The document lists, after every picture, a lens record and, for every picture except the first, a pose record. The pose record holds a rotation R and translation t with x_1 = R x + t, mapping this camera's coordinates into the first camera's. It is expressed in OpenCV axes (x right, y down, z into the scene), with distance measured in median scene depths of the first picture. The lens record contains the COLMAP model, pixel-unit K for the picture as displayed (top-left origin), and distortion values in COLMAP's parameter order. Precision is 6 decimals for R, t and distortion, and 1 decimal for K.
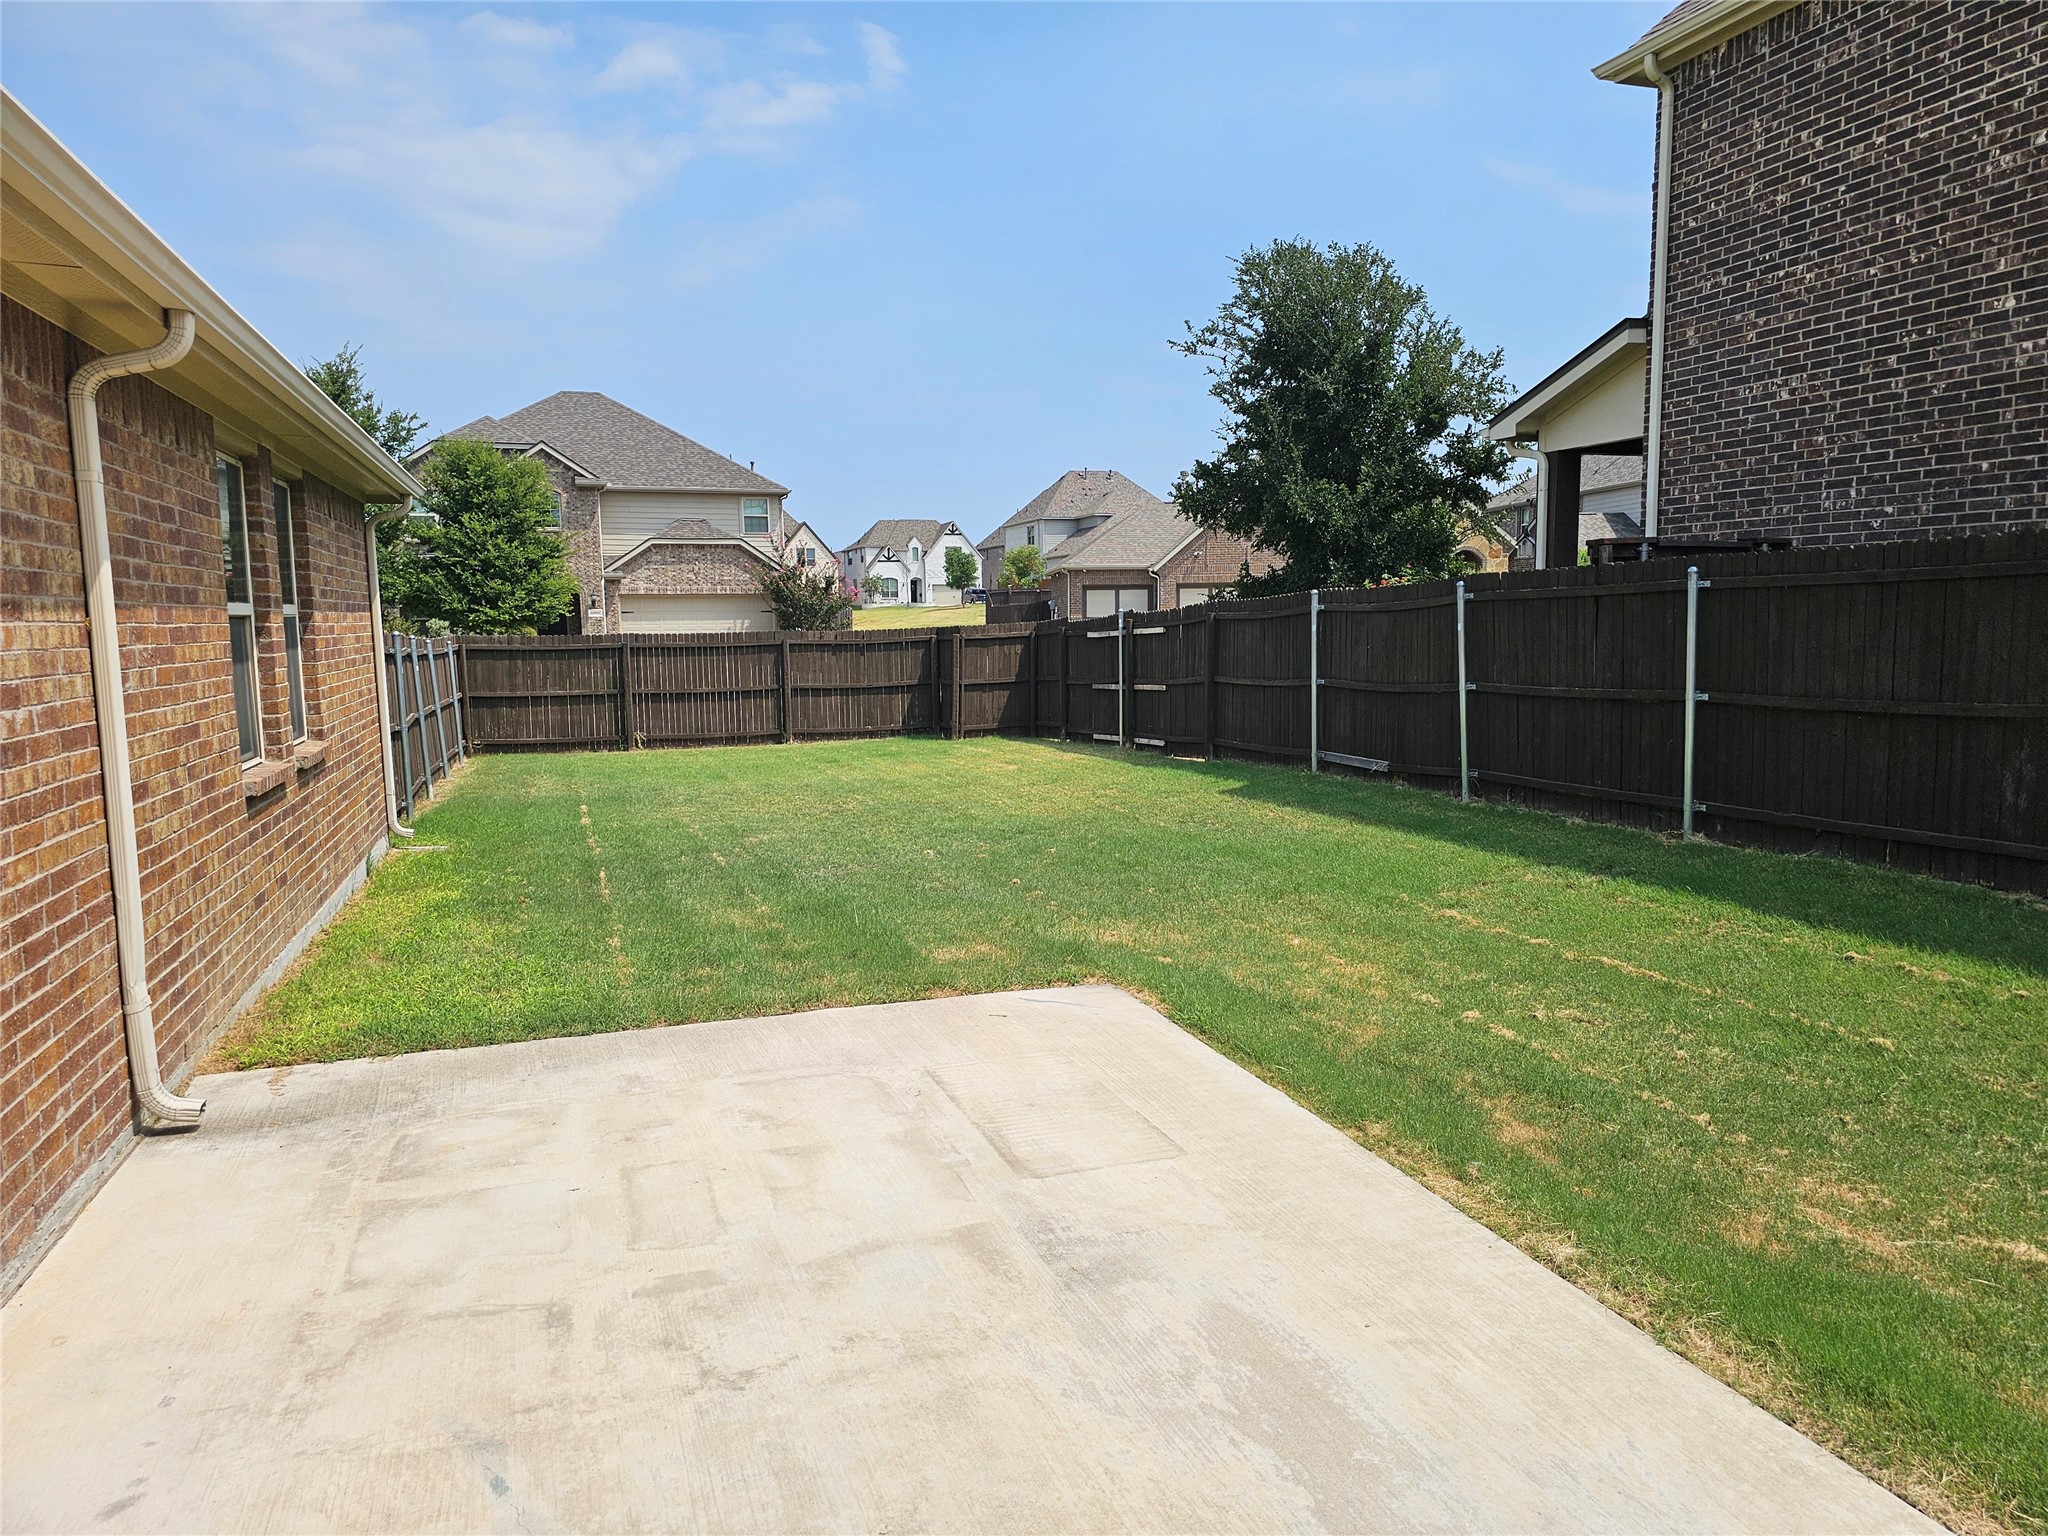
lens RADIAL K [[1356.5, 0, 1021.7], [0, 1356.5, 755.5], [0, 0, 1]] dist [0.087934, -0.082091]
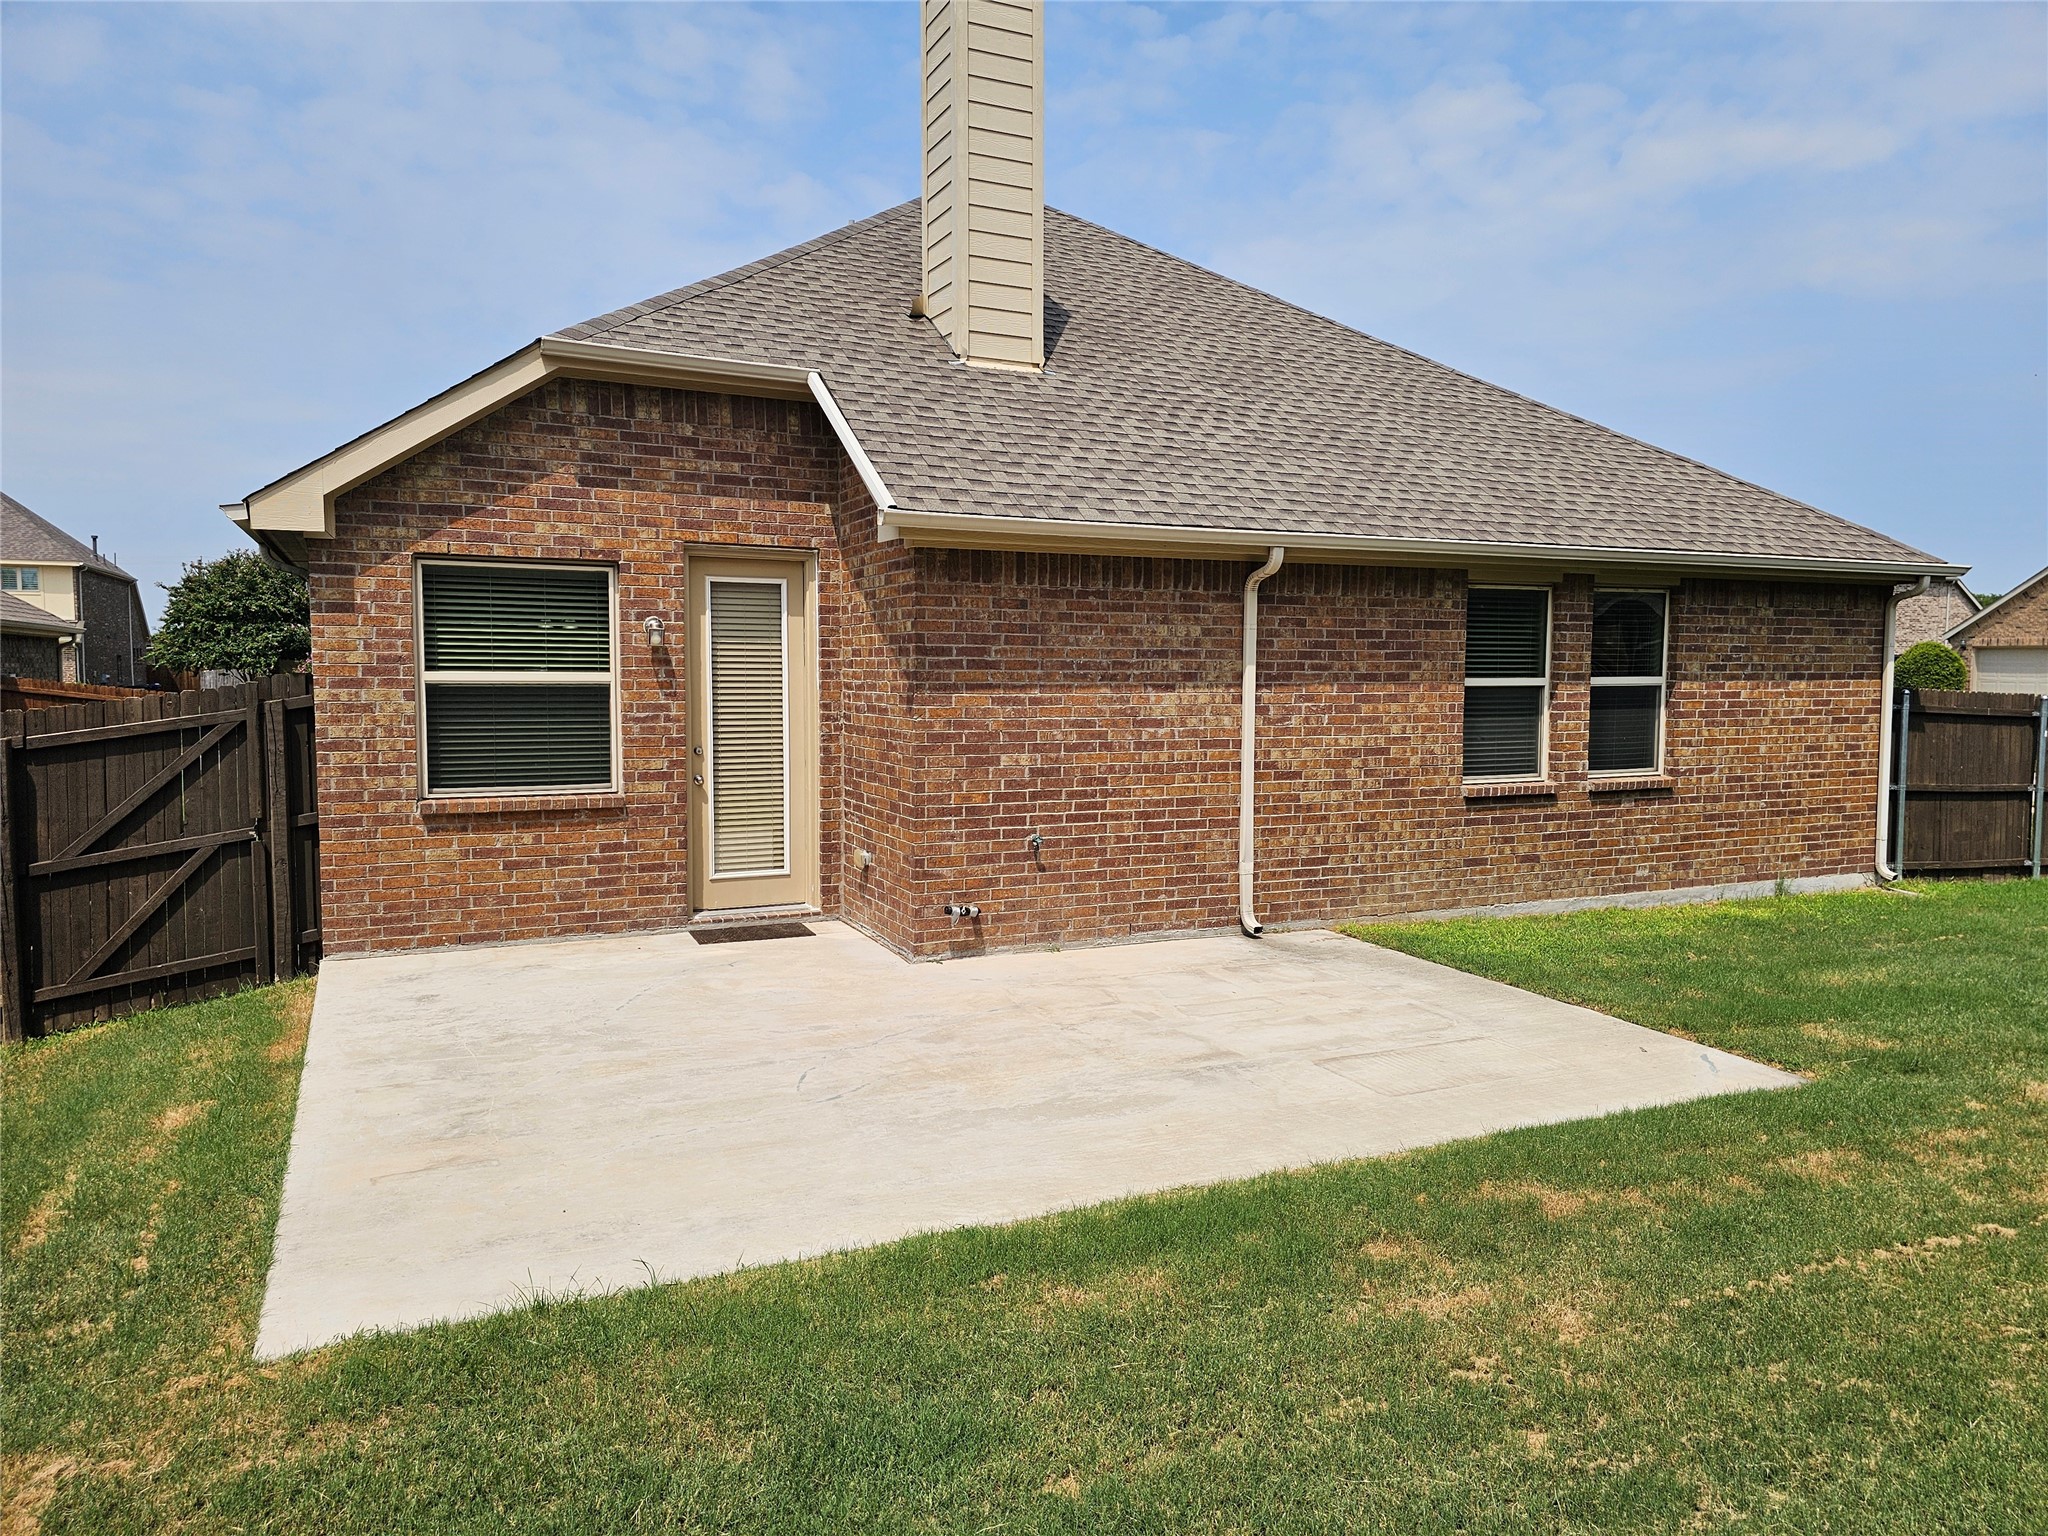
lens RADIAL K [[1356.5, 0, 1021.7], [0, 1356.5, 755.5], [0, 0, 1]] dist [0.087934, -0.082091]
pose [[0.073048, 0.071496, -0.994762, 1.449532], [-0.102373, 0.992696, 0.063830, -0.098507], [0.992060, 0.097174, 0.079834, 0.497877]]
